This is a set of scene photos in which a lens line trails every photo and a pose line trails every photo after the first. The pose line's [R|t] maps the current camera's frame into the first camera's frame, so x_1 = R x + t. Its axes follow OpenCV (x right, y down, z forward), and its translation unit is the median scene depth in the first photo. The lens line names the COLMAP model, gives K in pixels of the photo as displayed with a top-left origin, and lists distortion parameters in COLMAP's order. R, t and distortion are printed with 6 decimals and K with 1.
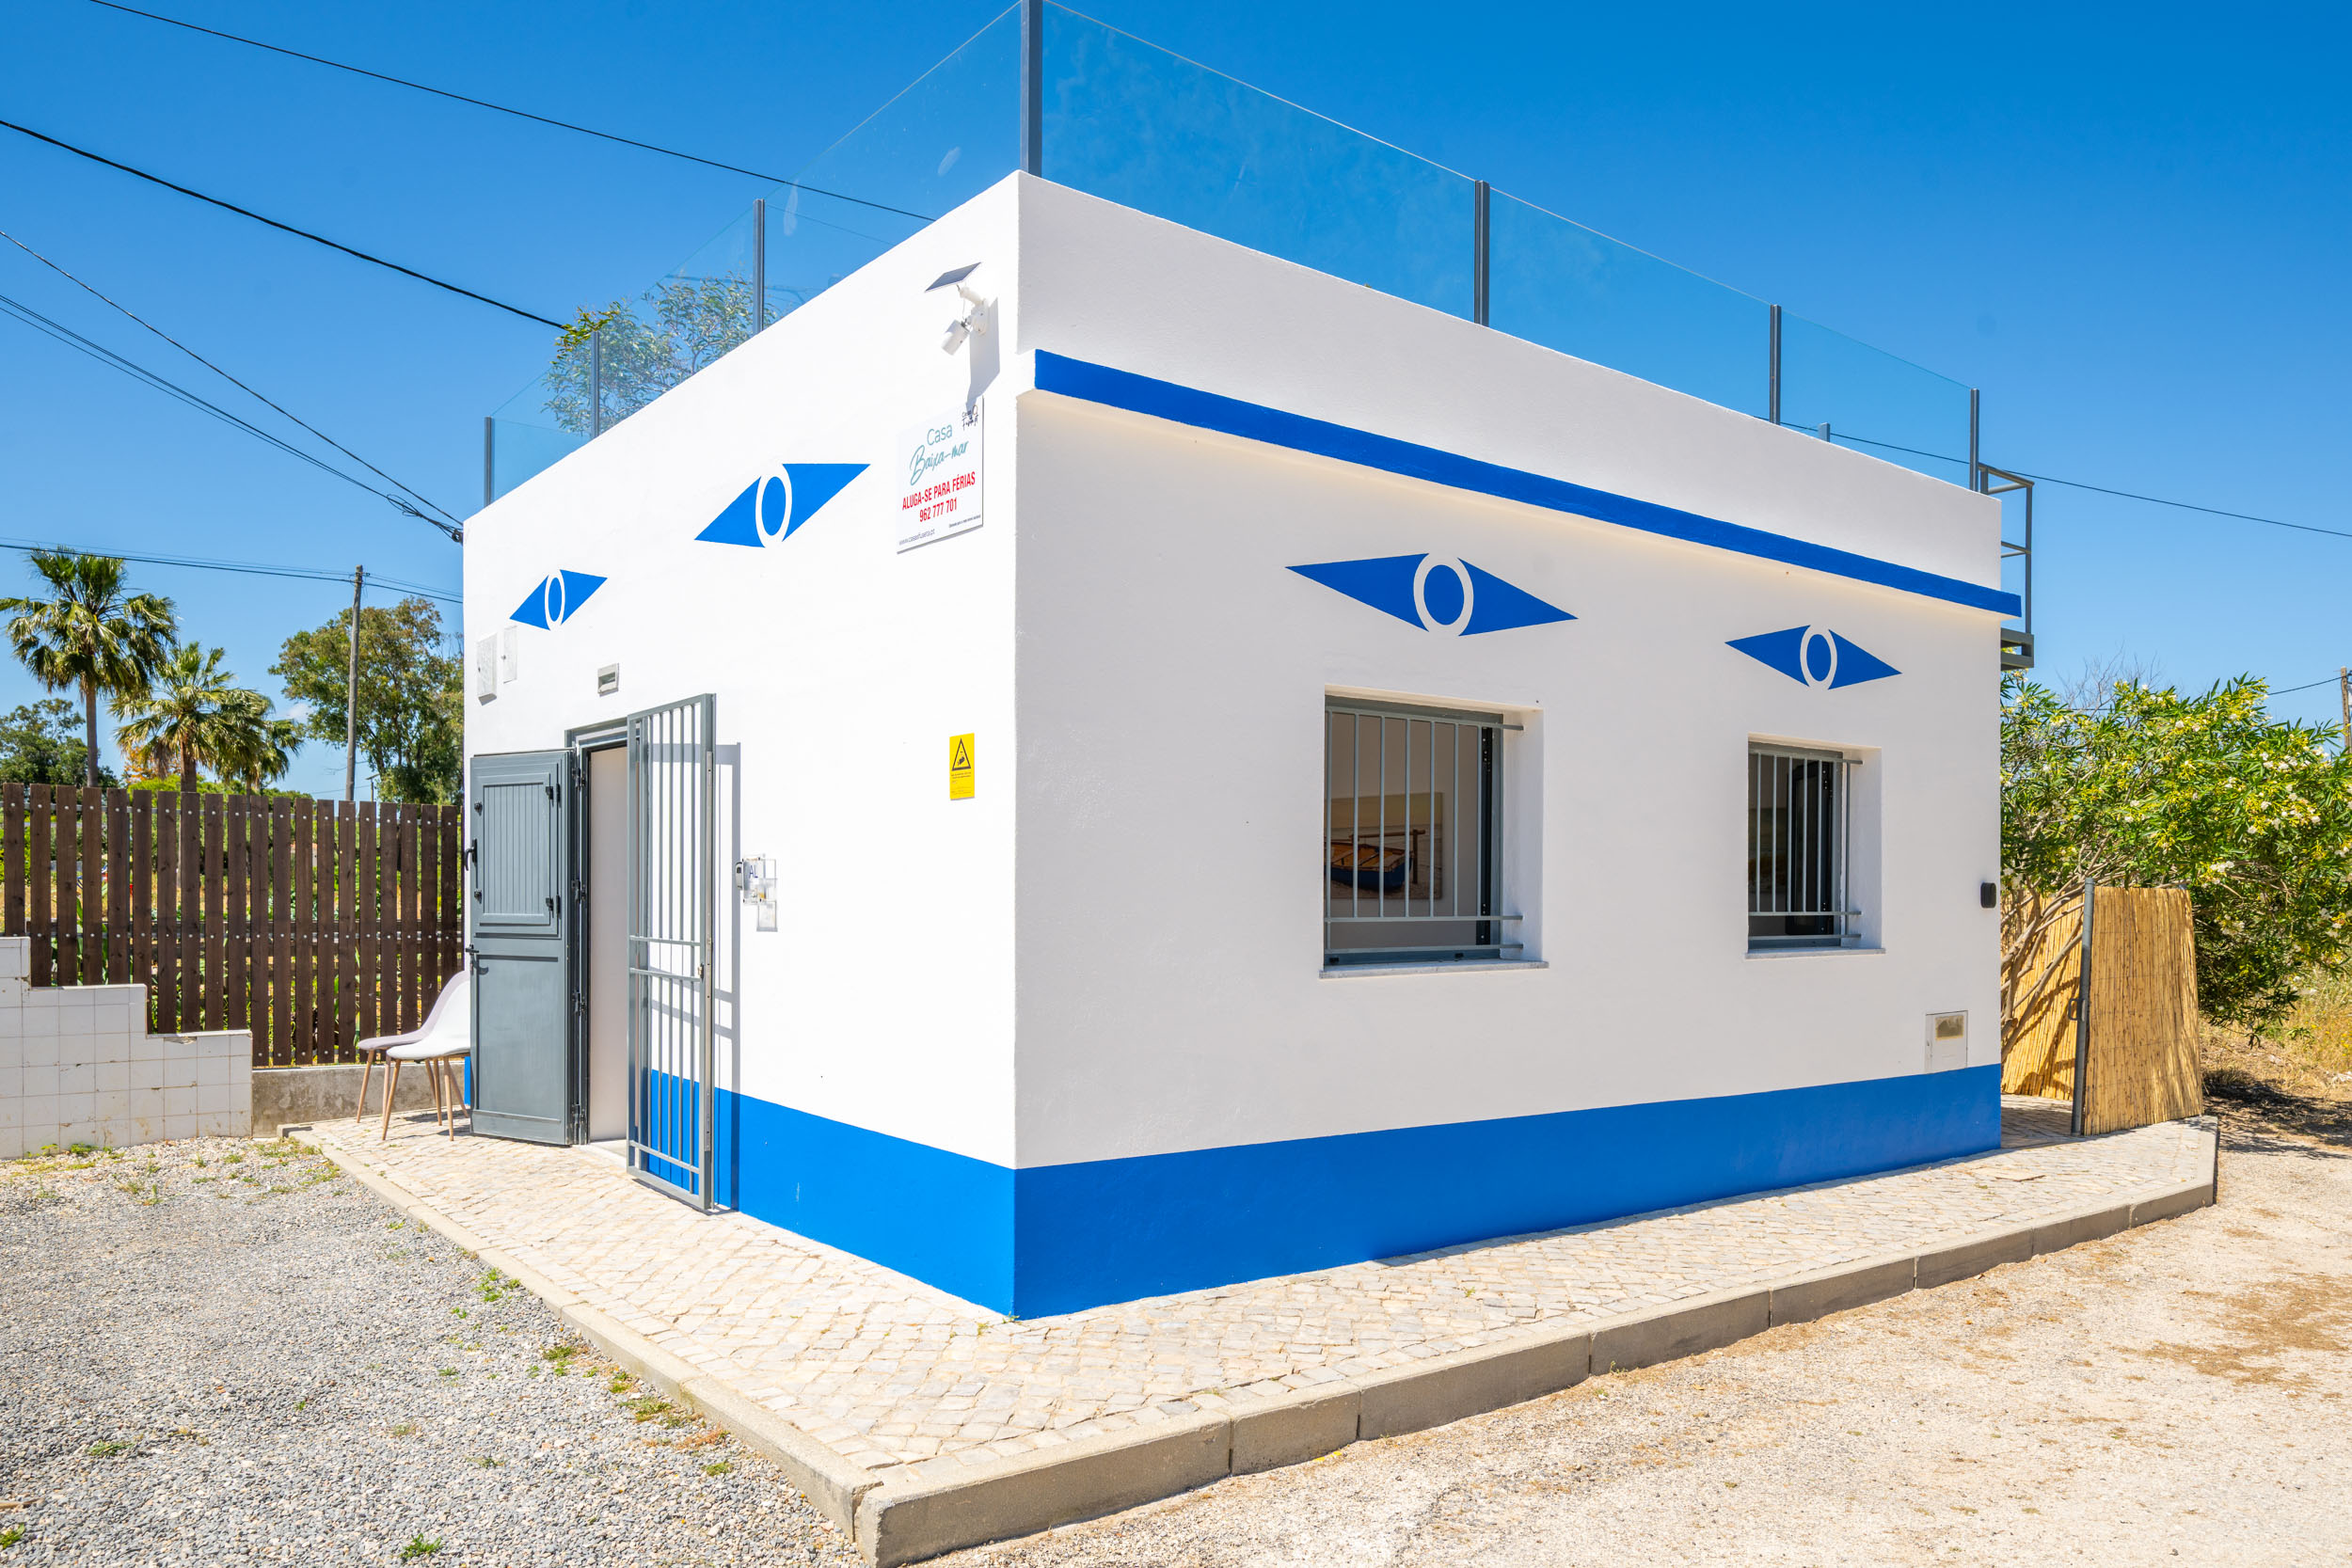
lens RADIAL K [[1516.0, 0, 1174.2], [0, 1516.0, 900.4], [0, 0, 1]] dist [-0.002663, 0.000418]
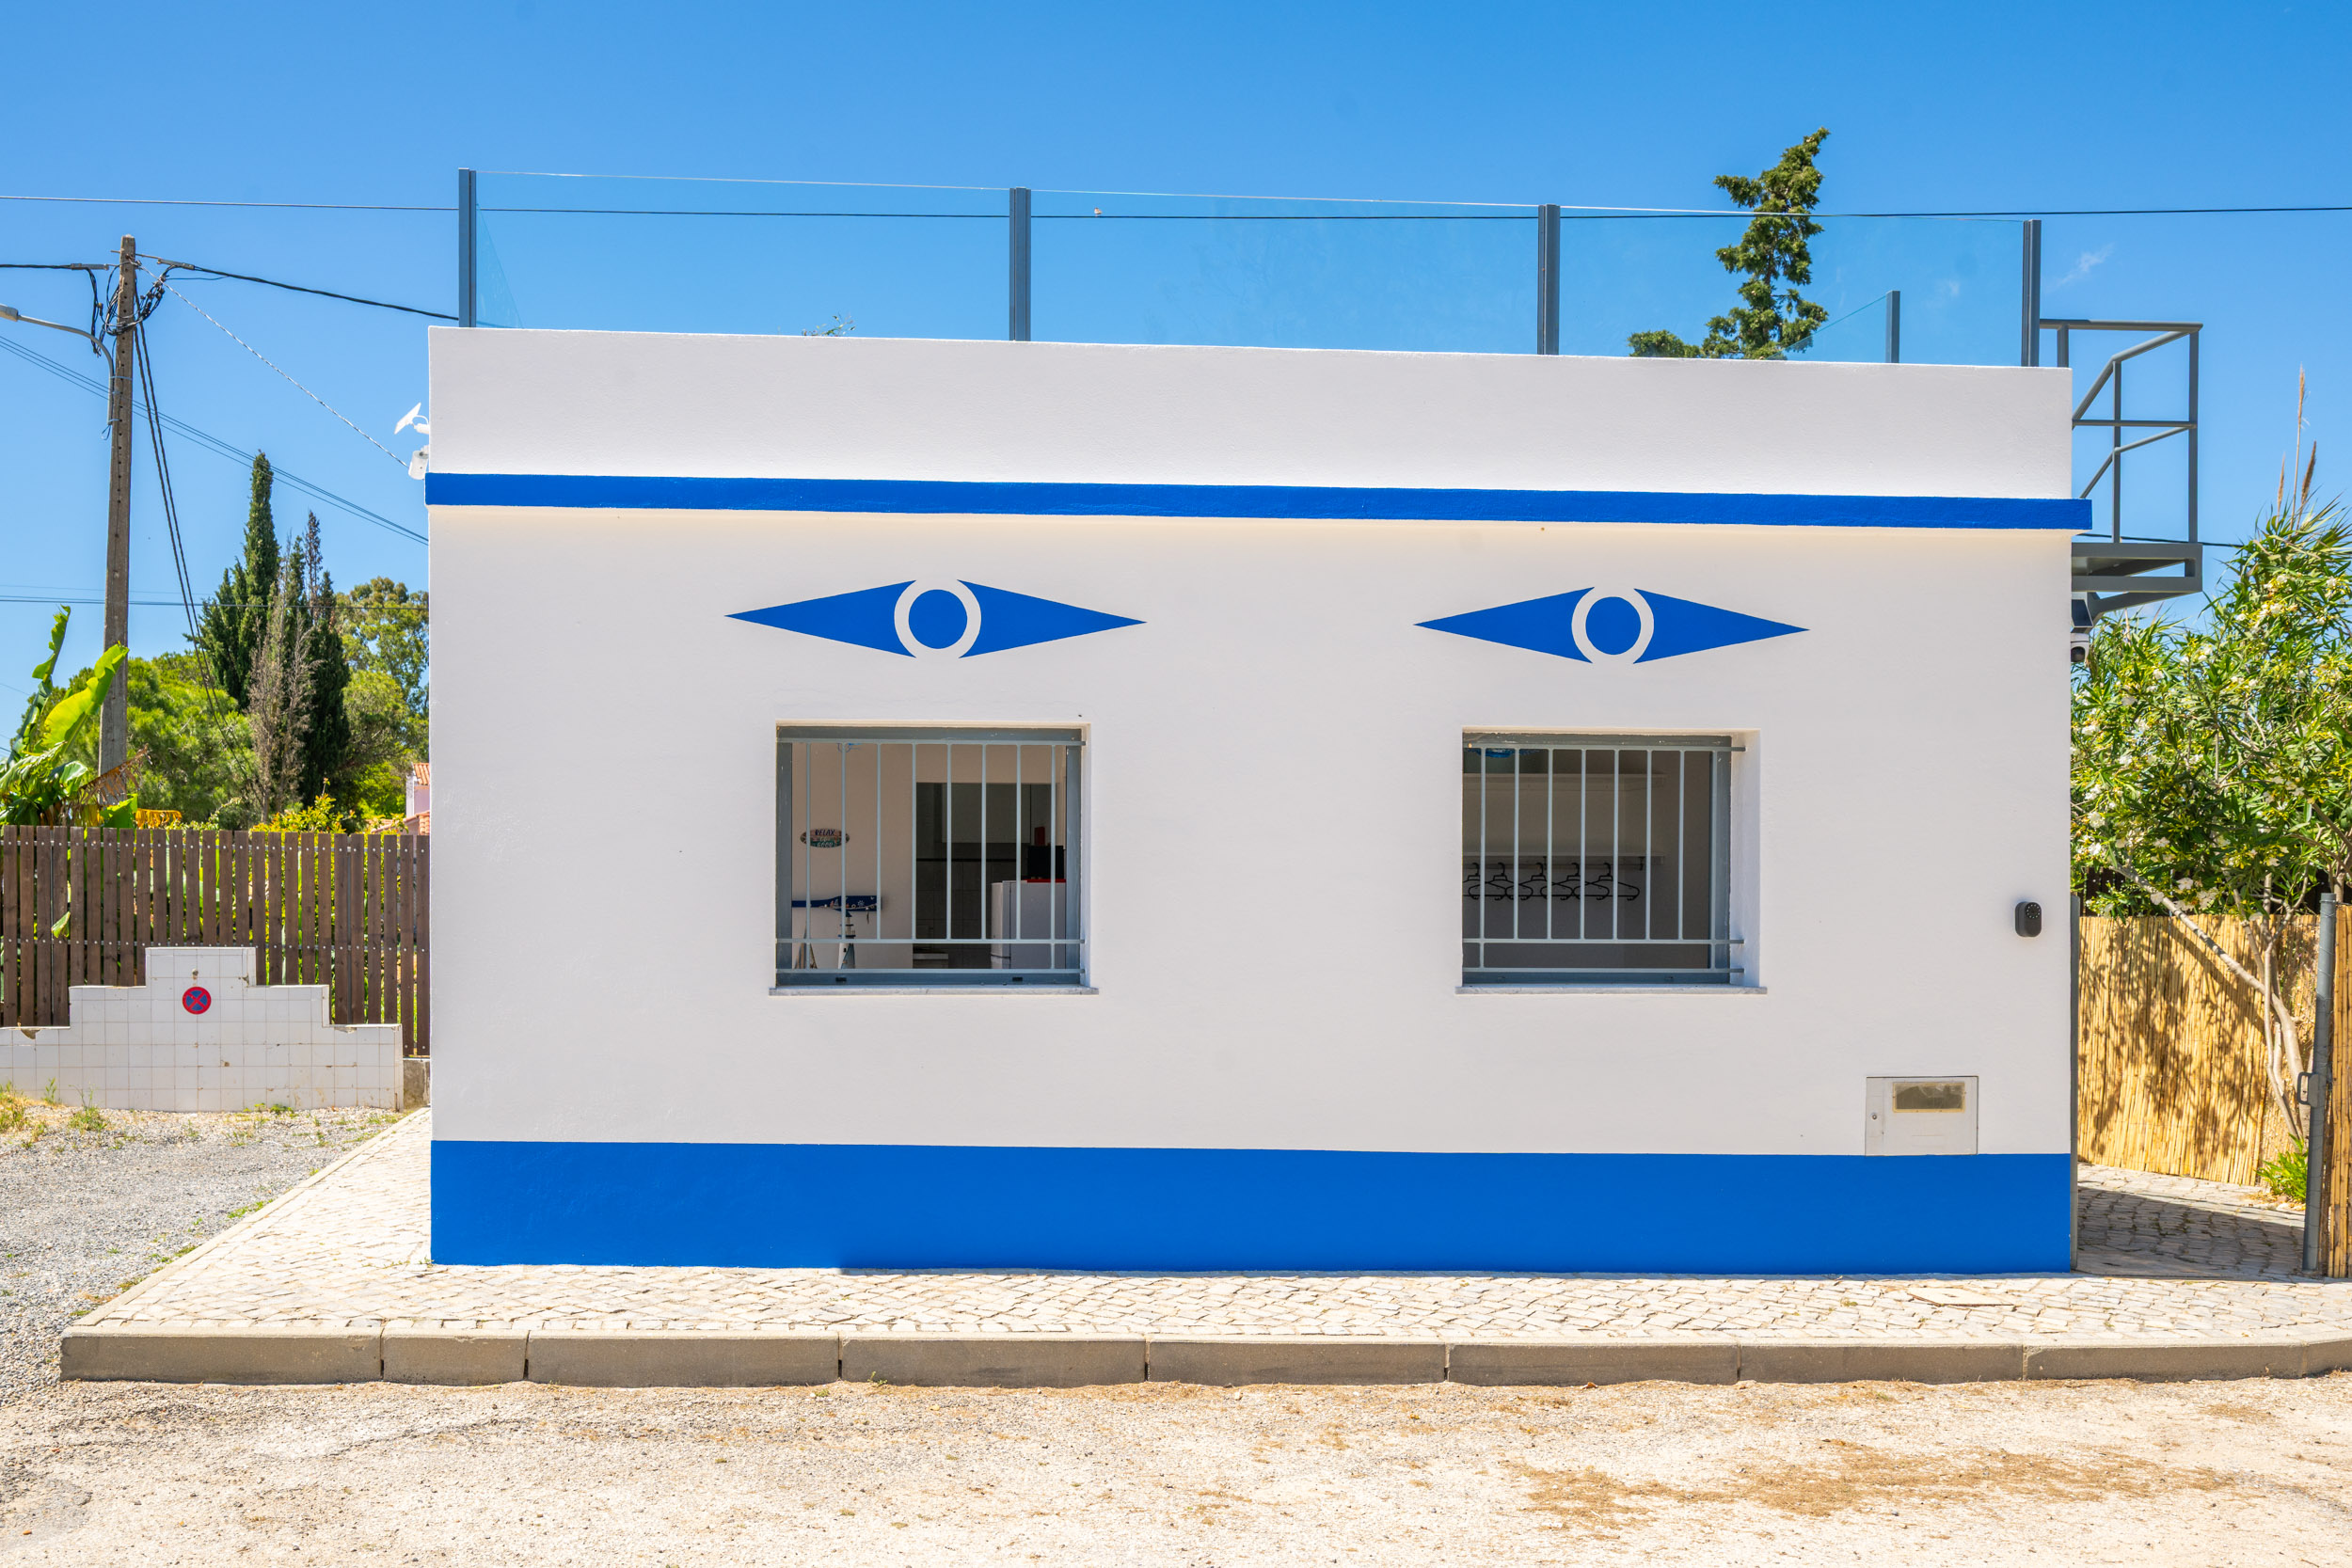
lens RADIAL K [[1927.6, 0, 1175.1], [0, 1927.6, 906.5], [0, 0, 1]] dist [-0.004379, 0.002544]
pose [[0.843446, -0.001633, -0.537212, 1.012980], [-0.003333, 0.999960, -0.008274, -0.000513], [0.537204, 0.008769, 0.843407, 0.005606]]
